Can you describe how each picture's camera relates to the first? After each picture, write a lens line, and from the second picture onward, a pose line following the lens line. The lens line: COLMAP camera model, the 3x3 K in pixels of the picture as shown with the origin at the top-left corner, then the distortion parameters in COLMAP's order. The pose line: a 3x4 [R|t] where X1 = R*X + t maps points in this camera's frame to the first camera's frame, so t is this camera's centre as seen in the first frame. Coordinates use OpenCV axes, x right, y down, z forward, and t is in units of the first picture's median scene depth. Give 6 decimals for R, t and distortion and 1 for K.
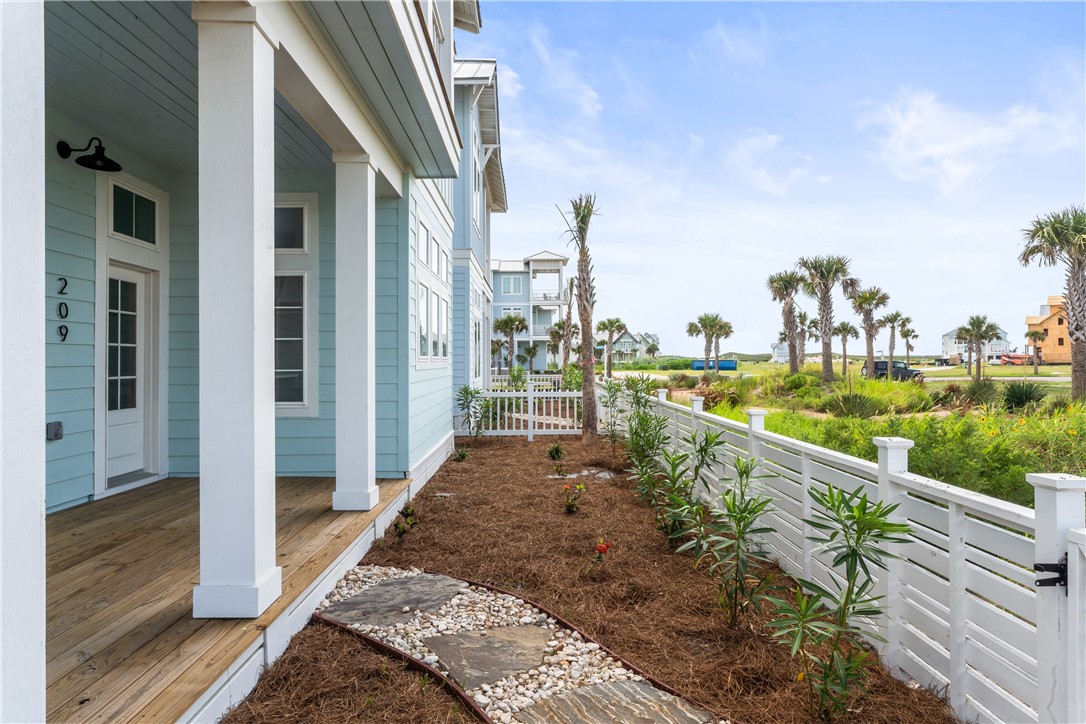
lens RADIAL K [[656.1, 0, 540.6], [0, 656.1, 354.4], [0, 0, 1]] dist [-0.008397, -0.000017]
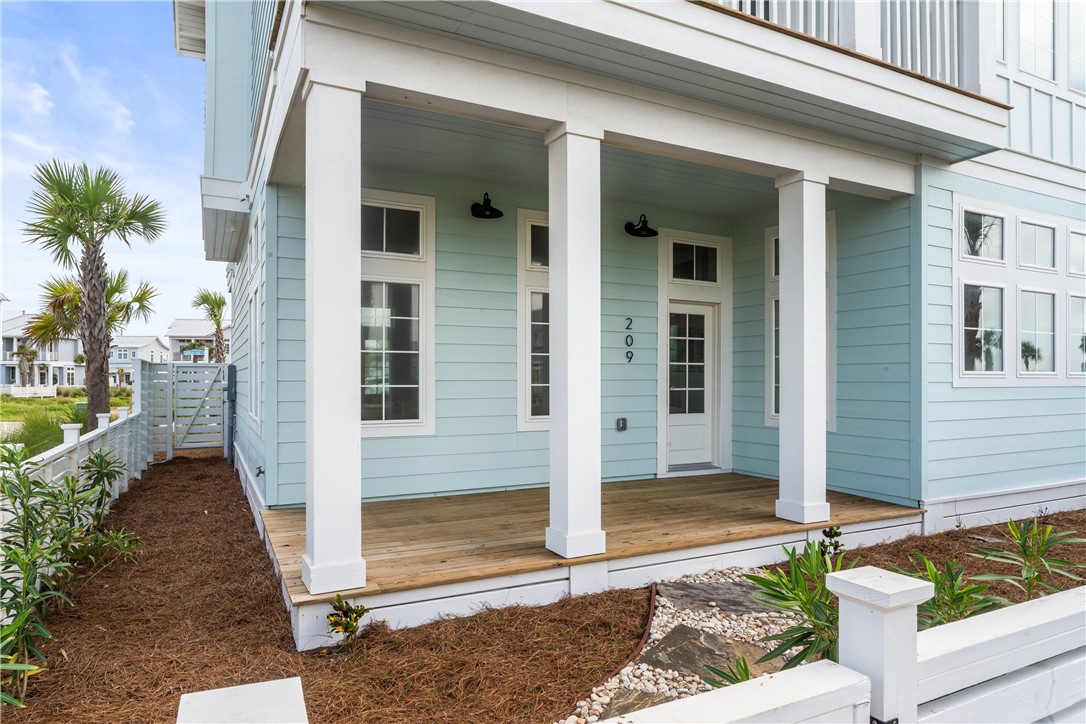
lens RADIAL K [[656.1, 0, 542.7], [0, 656.1, 371.2], [0, 0, 1]] dist [-0.008397, -0.000017]
pose [[0.446517, -0.003436, -0.894768, 0.427684], [0.003734, 0.999991, -0.001977, 0.001980], [0.894767, -0.002458, 0.446526, 0.174069]]
